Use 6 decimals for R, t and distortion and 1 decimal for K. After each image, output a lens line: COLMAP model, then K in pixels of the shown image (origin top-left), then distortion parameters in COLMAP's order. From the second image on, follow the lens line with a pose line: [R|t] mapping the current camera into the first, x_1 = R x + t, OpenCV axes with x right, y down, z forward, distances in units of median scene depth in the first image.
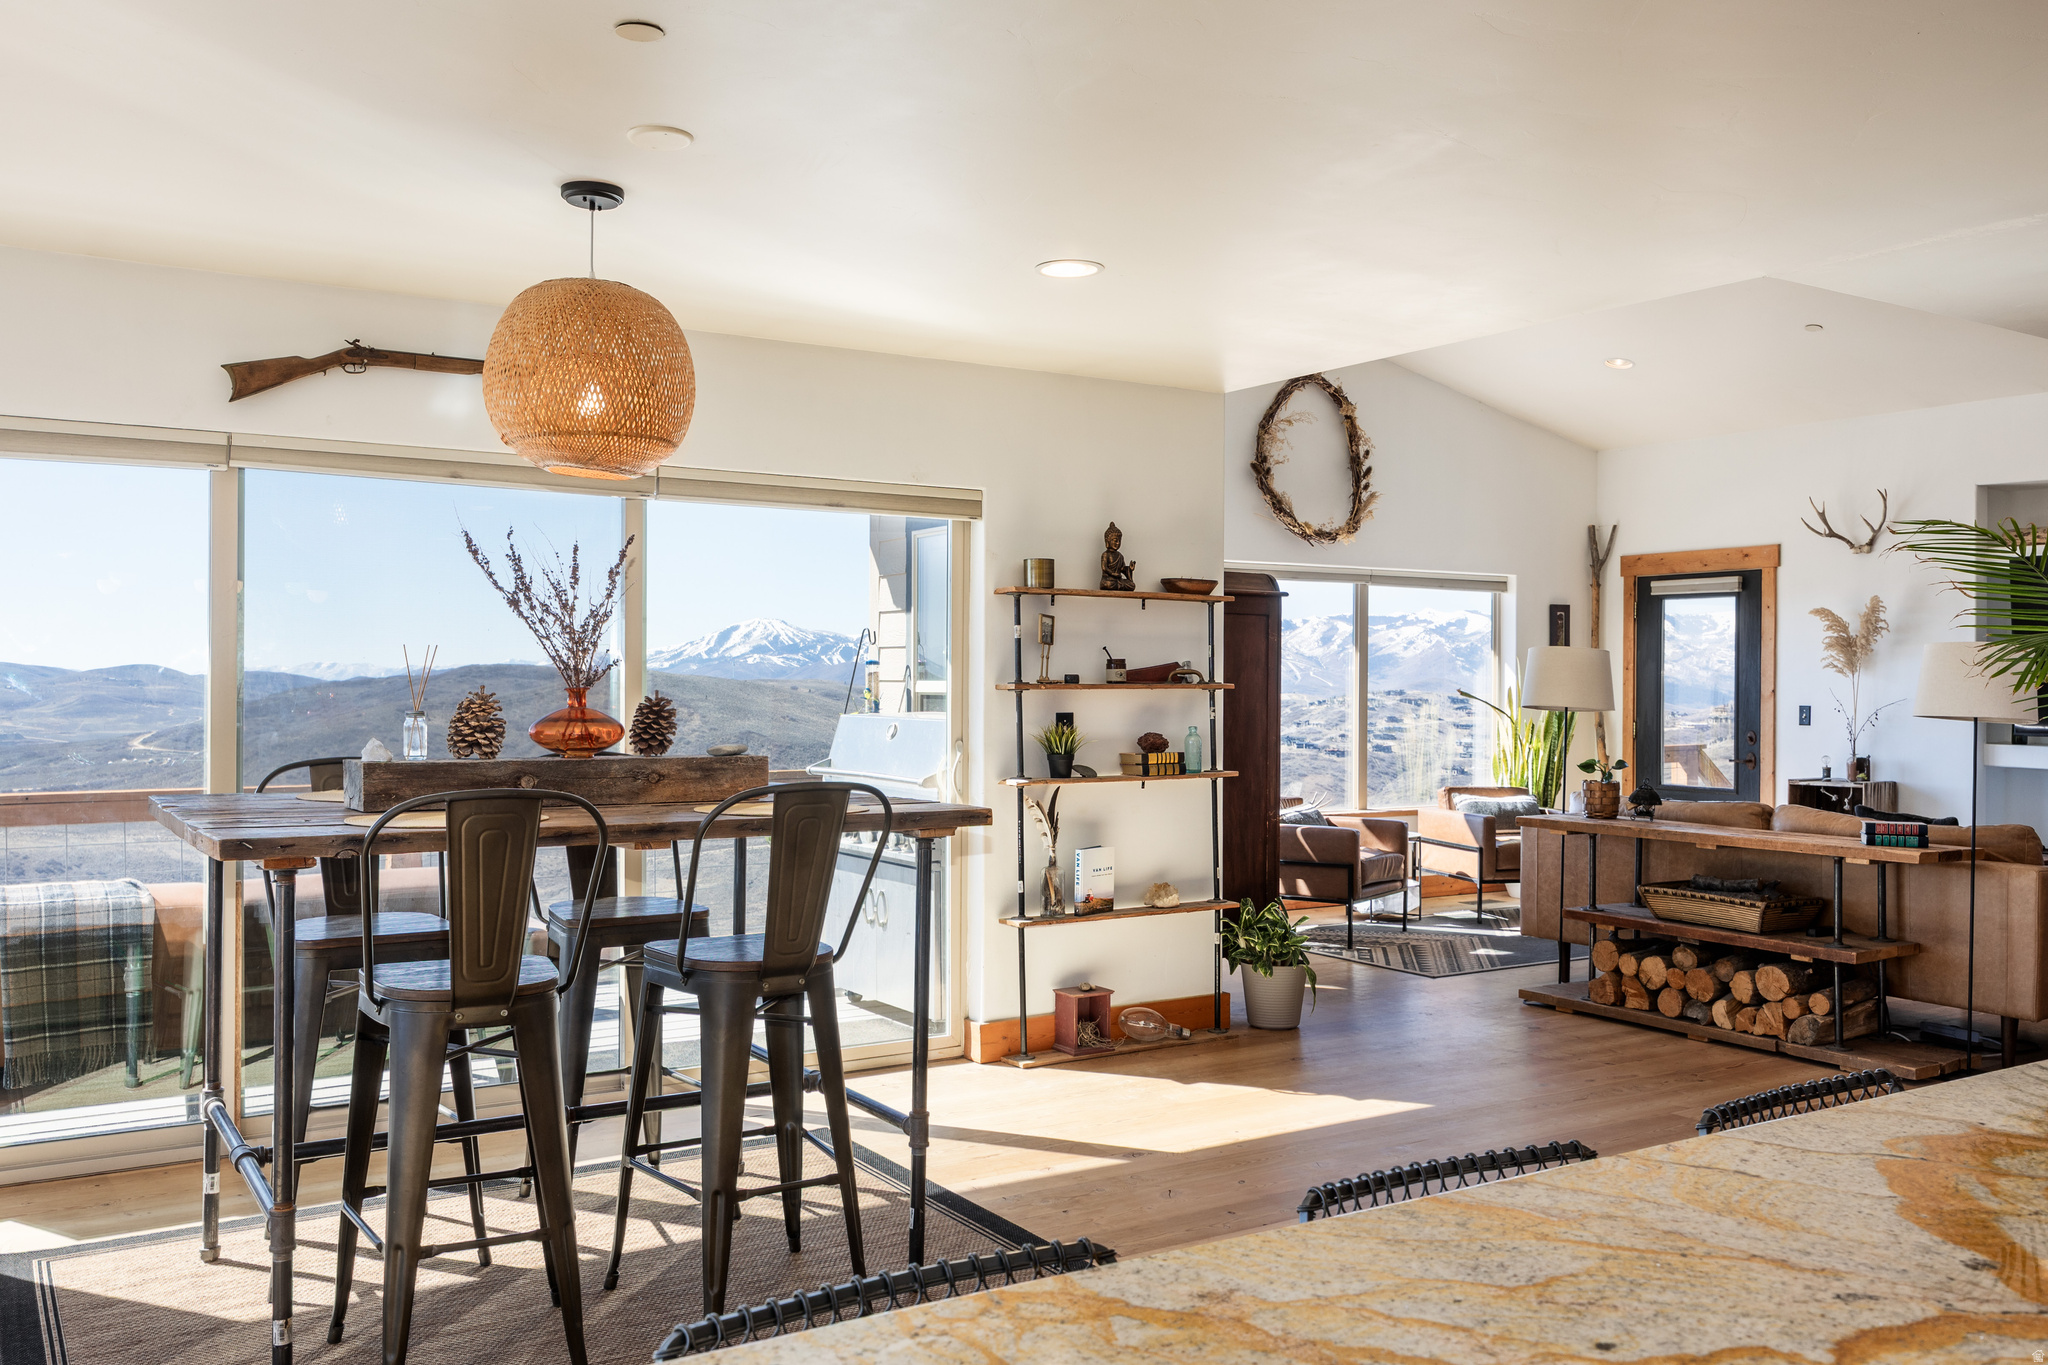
lens RADIAL K [[1708.9, 0, 1018.0], [0, 1708.9, 679.3], [0, 0, 1]] dist [0.009555, 0.001404]
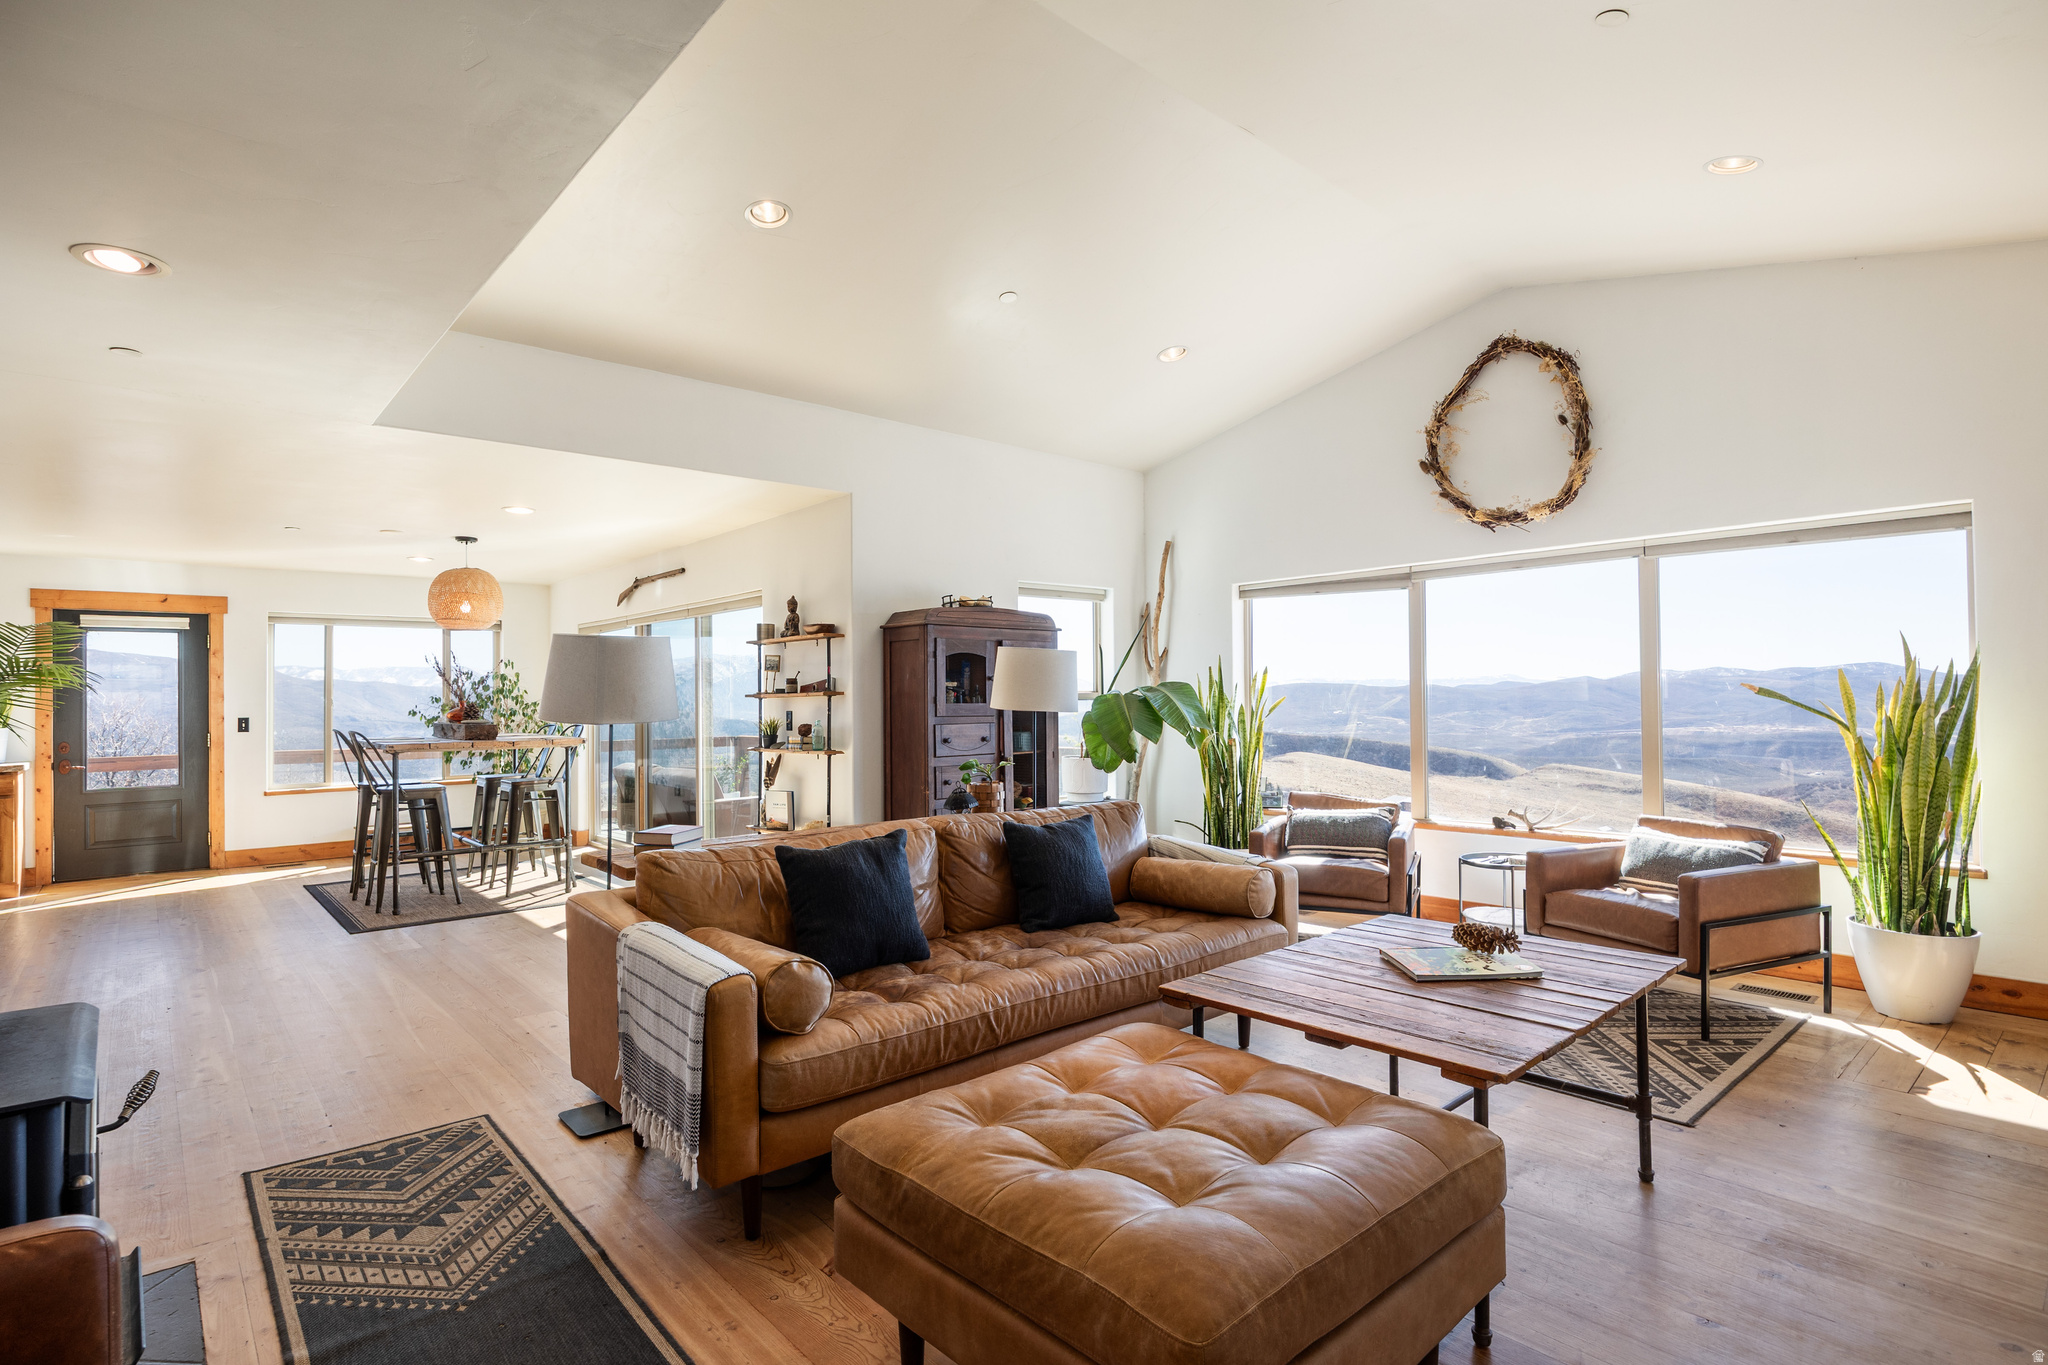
lens RADIAL K [[1017.8, 0, 1026.1], [0, 1017.8, 678.7], [0, 0, 1]] dist [-0.007830, -0.001197]
pose [[0.151488, -0.027600, -0.988074, 1.019885], [0.013837, 0.999571, -0.025800, 0.015454], [0.988362, -0.009763, 0.151805, 1.031300]]
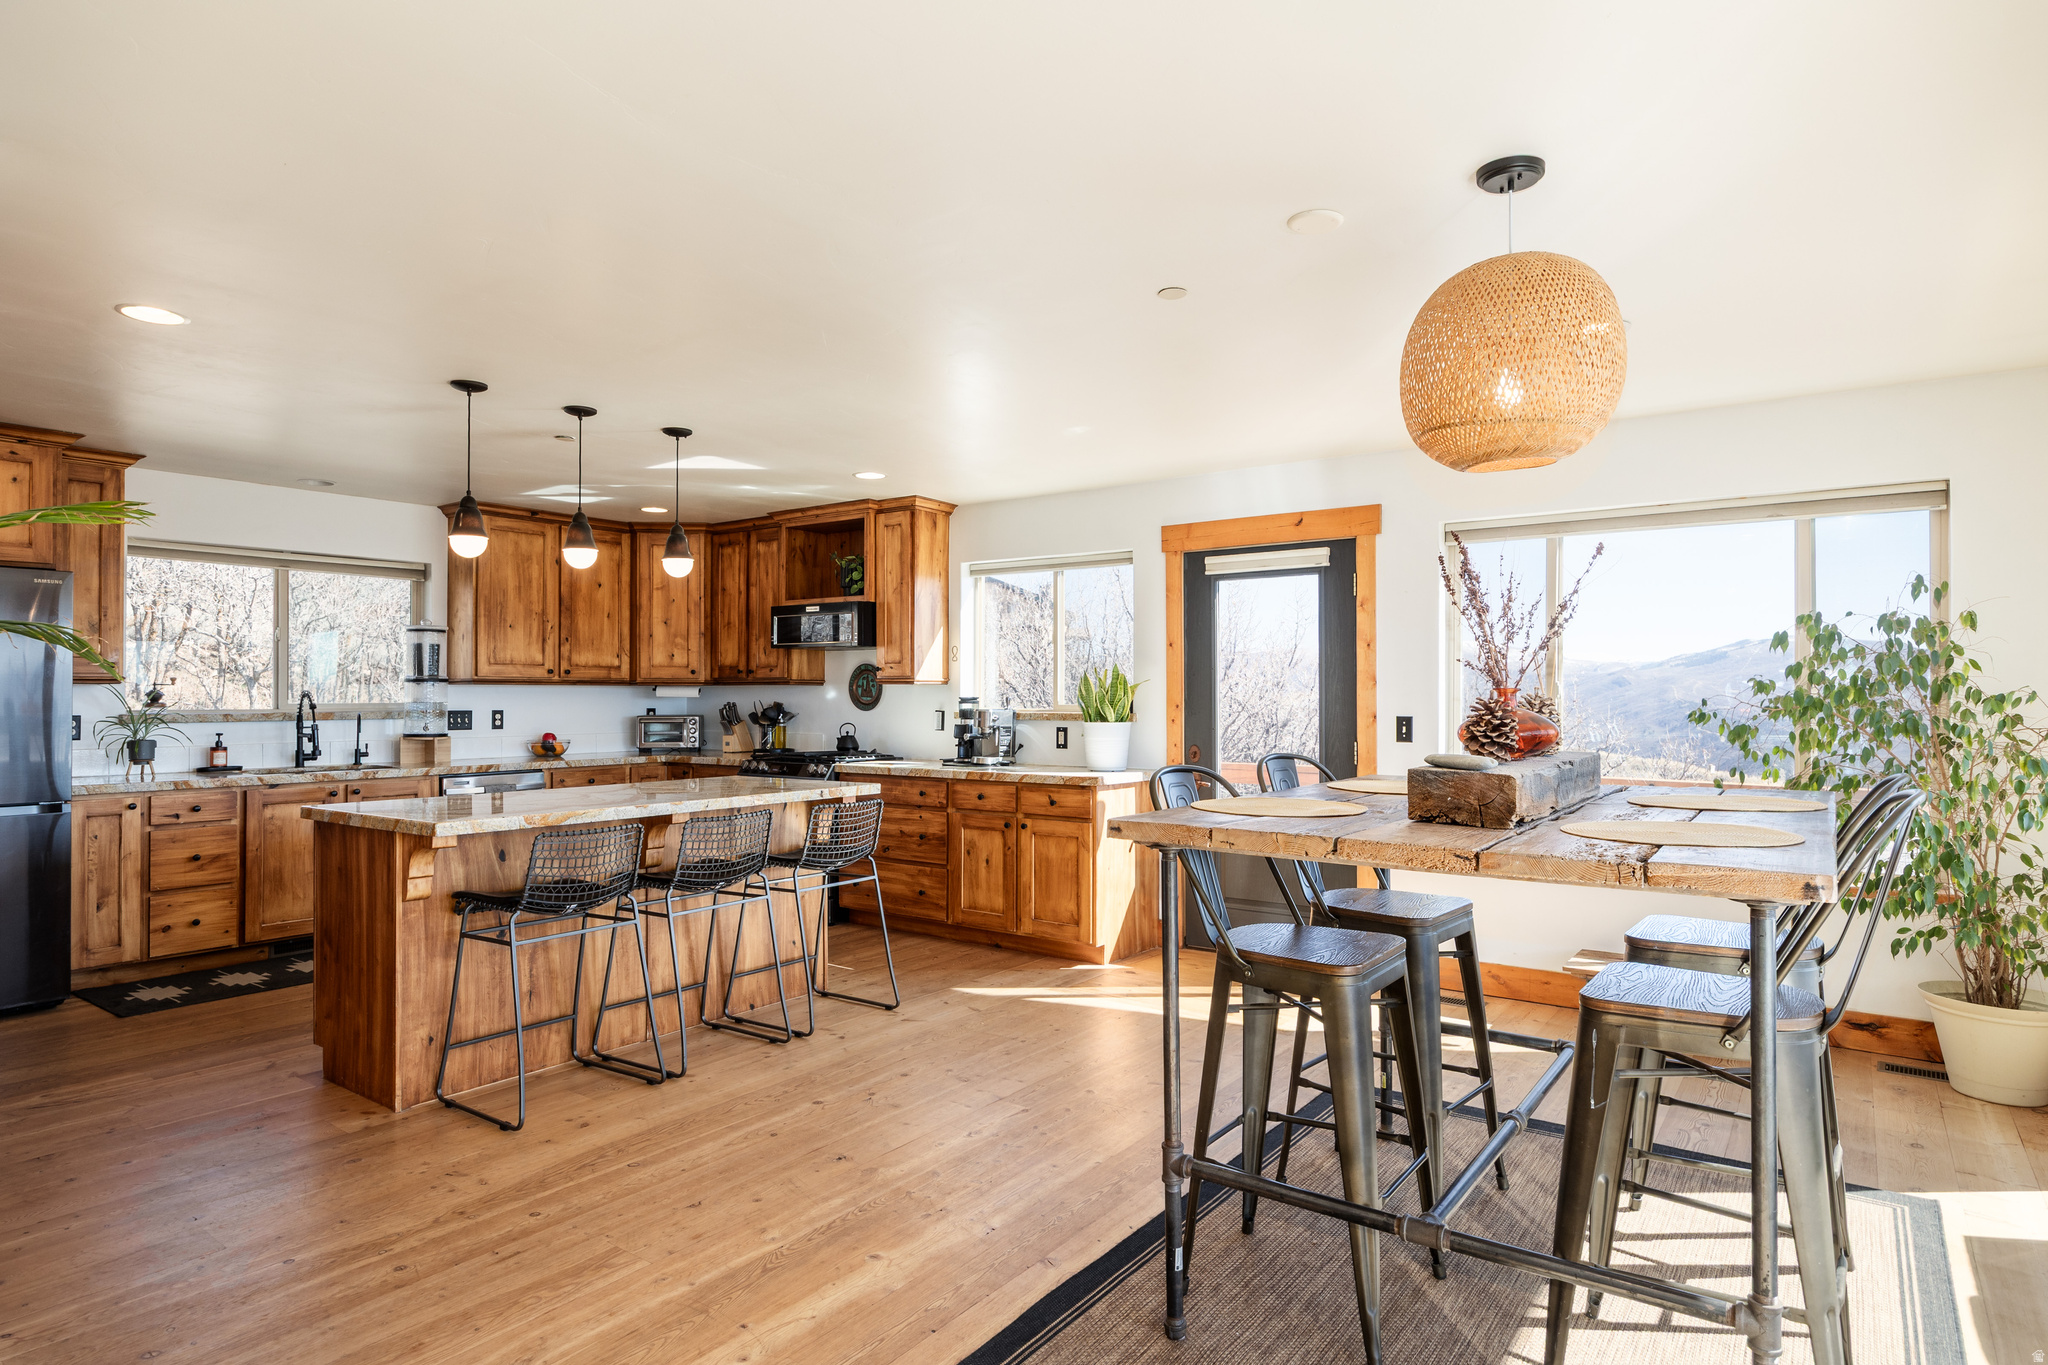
lens RADIAL K [[1148.0, 0, 1024.0], [0, 1148.0, 682.5], [0, 0, 1]] dist [-0.001230, -0.000313]
pose [[-0.932543, -0.010447, -0.360907, 0.143989], [-0.006509, 0.999905, -0.012126, 0.005319], [0.361000, -0.008959, -0.932523, 0.906626]]
